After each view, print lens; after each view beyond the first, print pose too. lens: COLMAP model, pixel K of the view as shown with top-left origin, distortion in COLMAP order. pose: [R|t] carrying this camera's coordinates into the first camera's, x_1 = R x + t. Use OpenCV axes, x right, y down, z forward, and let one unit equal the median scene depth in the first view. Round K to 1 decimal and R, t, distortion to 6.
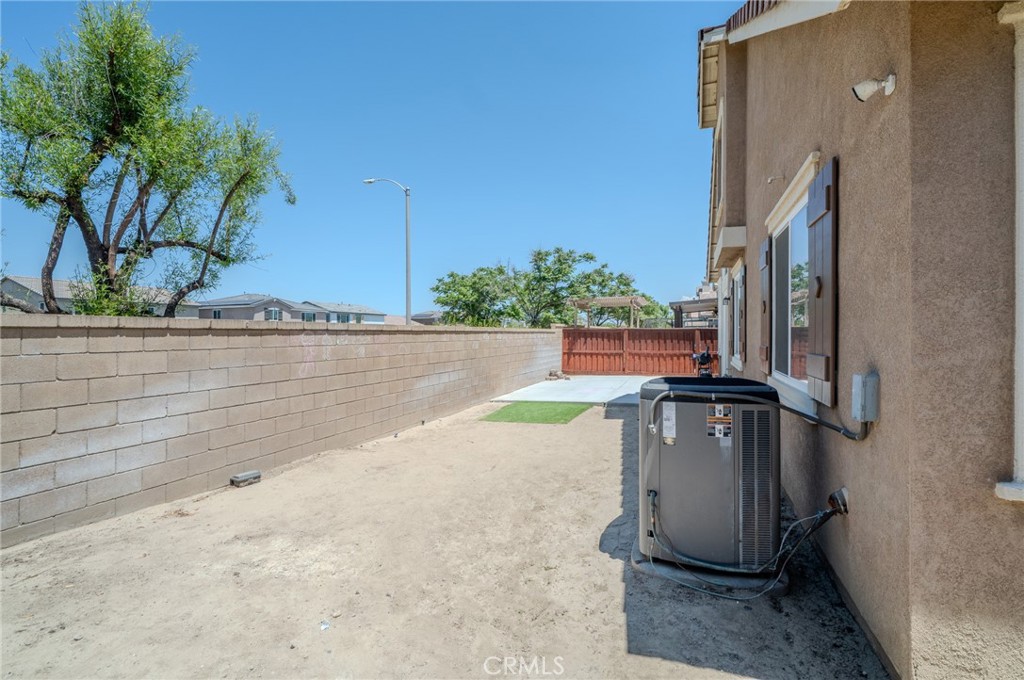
lens RADIAL K [[483.2, 0, 505.6], [0, 483.2, 339.2], [0, 0, 1]] dist [0.002191, 0.000986]
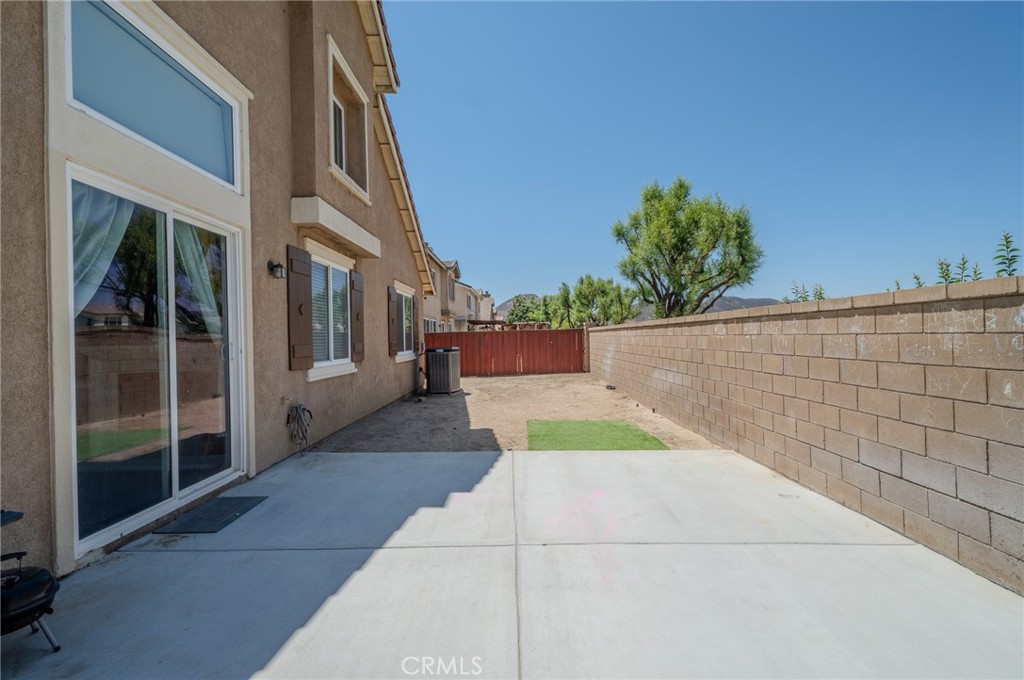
lens RADIAL K [[474.4, 0, 511.5], [0, 474.4, 334.8], [0, 0, 1]] dist [0.003699, 0.000619]
pose [[-0.933993, 0.021176, -0.356662, 0.866492], [0.020238, 0.999775, 0.006362, -0.019753], [0.356717, -0.001276, -0.934212, 3.316769]]
